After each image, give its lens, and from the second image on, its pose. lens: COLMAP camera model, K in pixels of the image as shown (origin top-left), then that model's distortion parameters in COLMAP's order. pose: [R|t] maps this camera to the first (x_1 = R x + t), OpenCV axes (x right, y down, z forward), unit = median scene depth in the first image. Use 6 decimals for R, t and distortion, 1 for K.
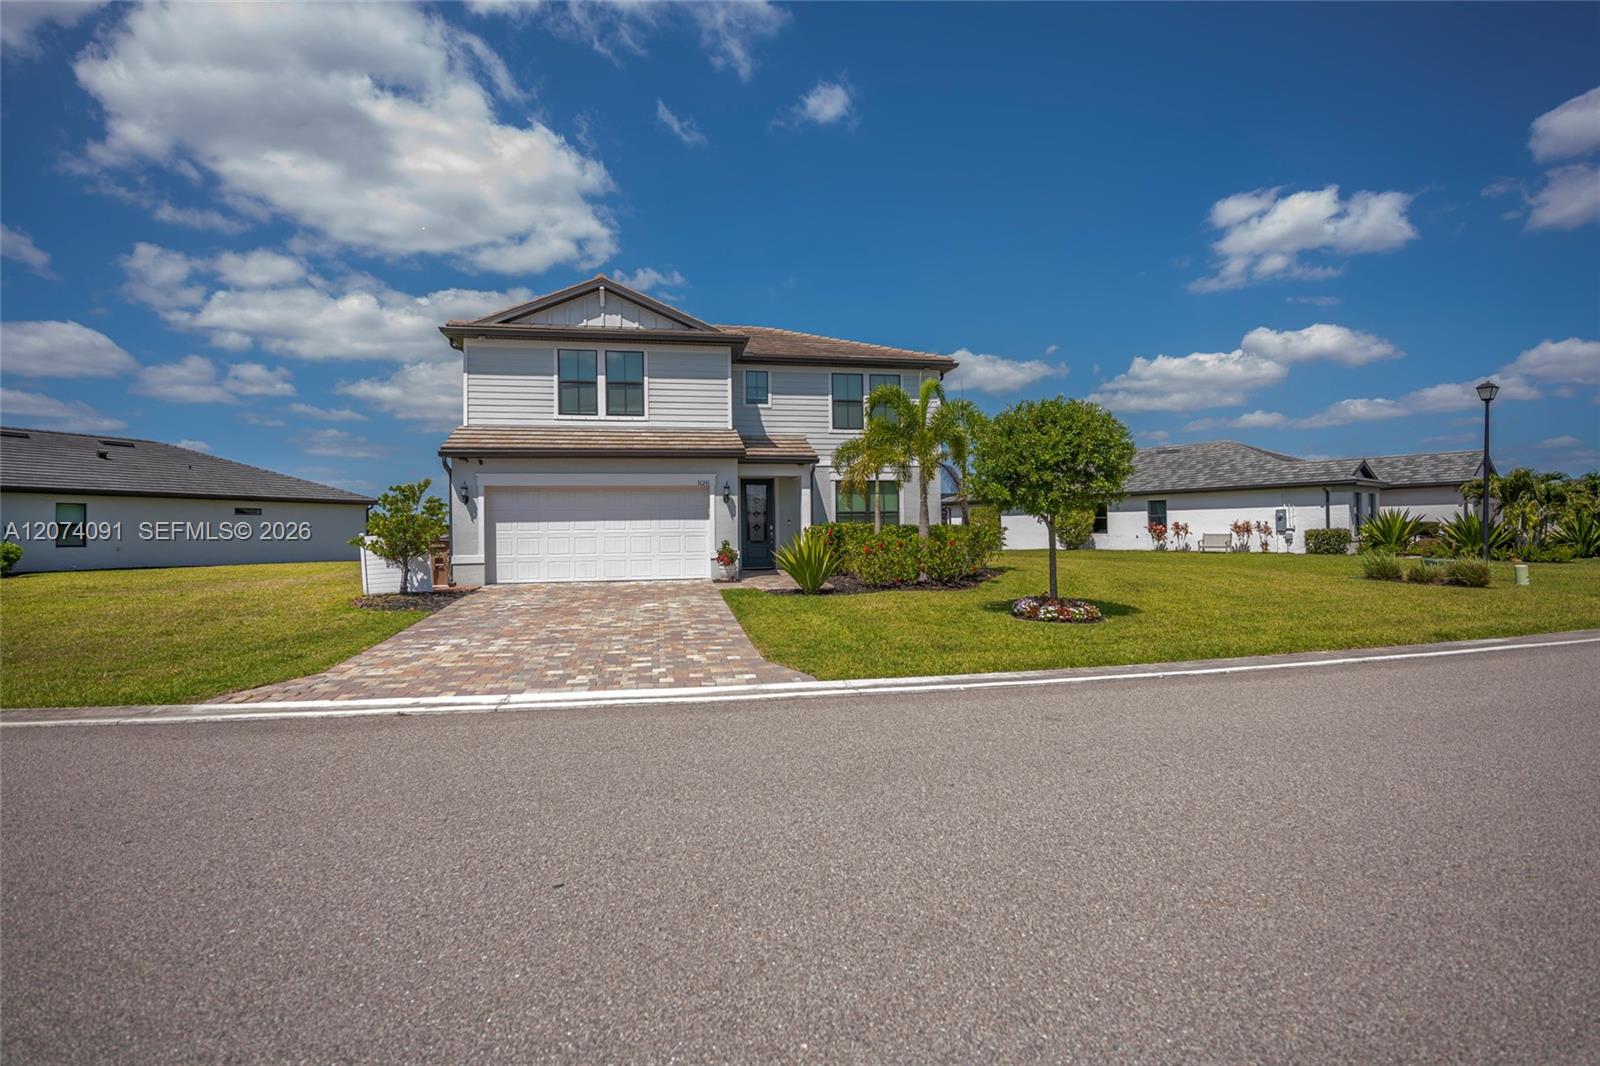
lens RADIAL K [[848.9, 0, 800.0], [0, 848.9, 533.0], [0, 0, 1]] dist [-0.000131, -0.000014]
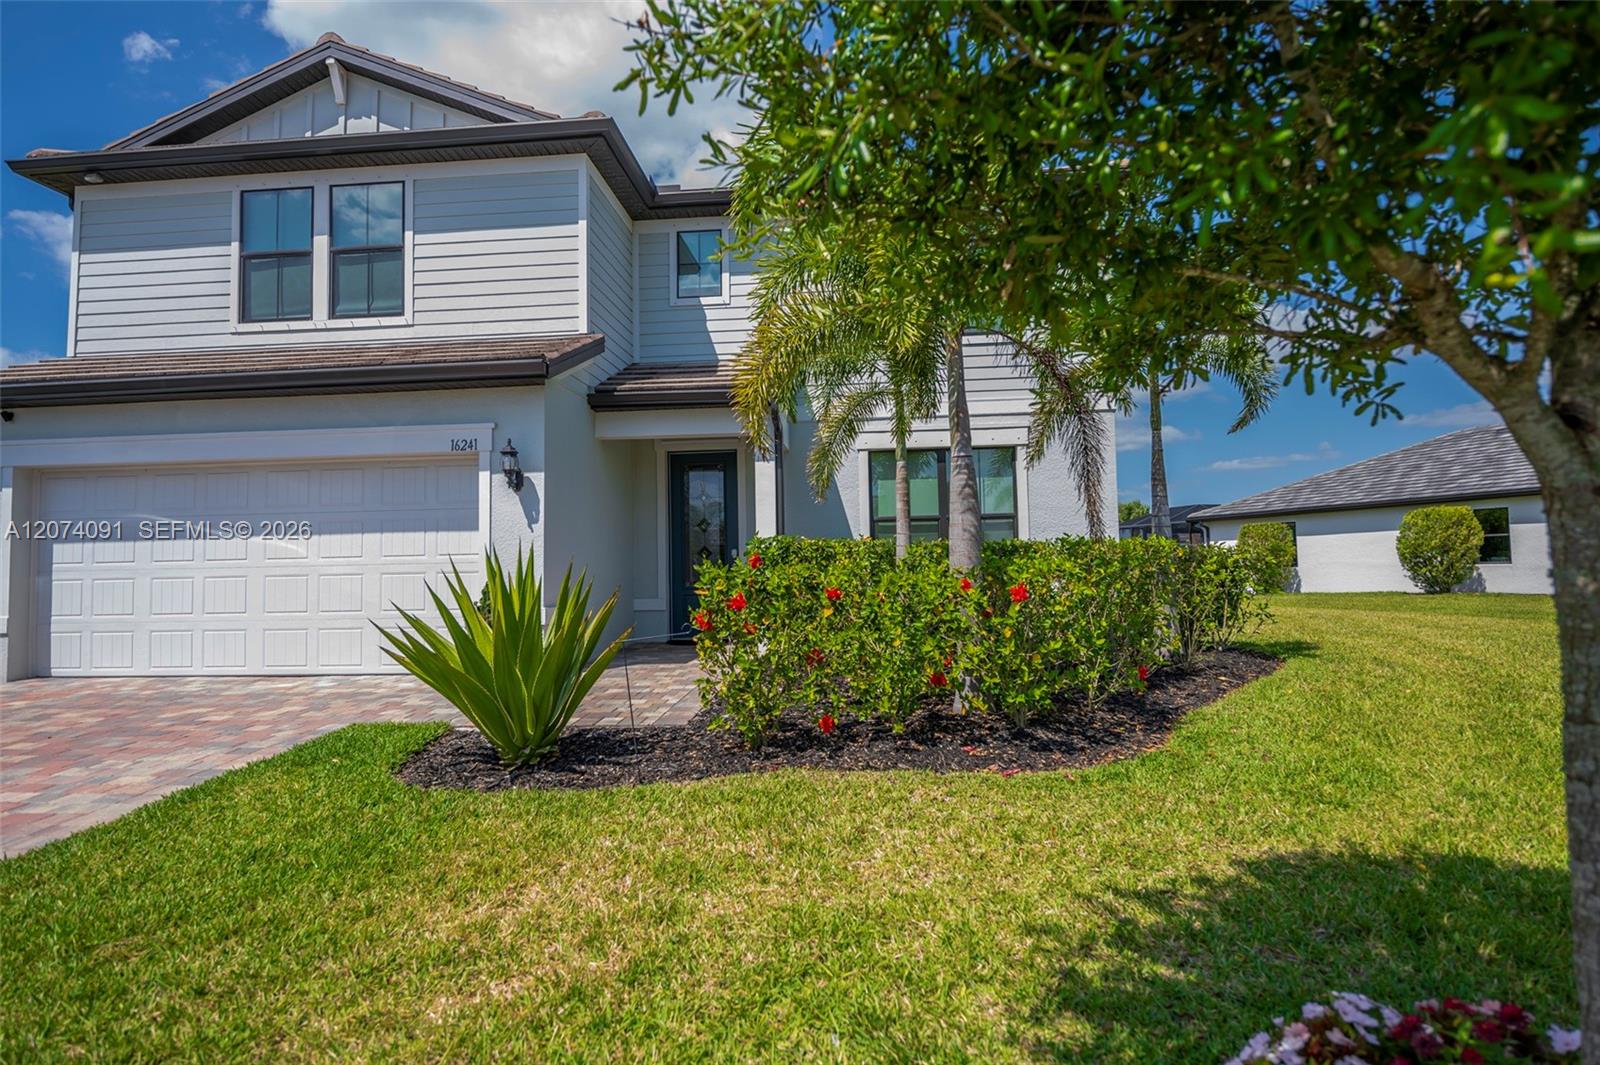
lens RADIAL K [[883.3, 0, 800.0], [0, 883.3, 532.5], [0, 0, 1]] dist [-0.001076, -0.000163]
pose [[0.957331, -0.020840, -0.288243, 0.163647], [0.007964, 0.998920, -0.045771, 0.005654], [0.288885, 0.041522, 0.956463, 0.604553]]
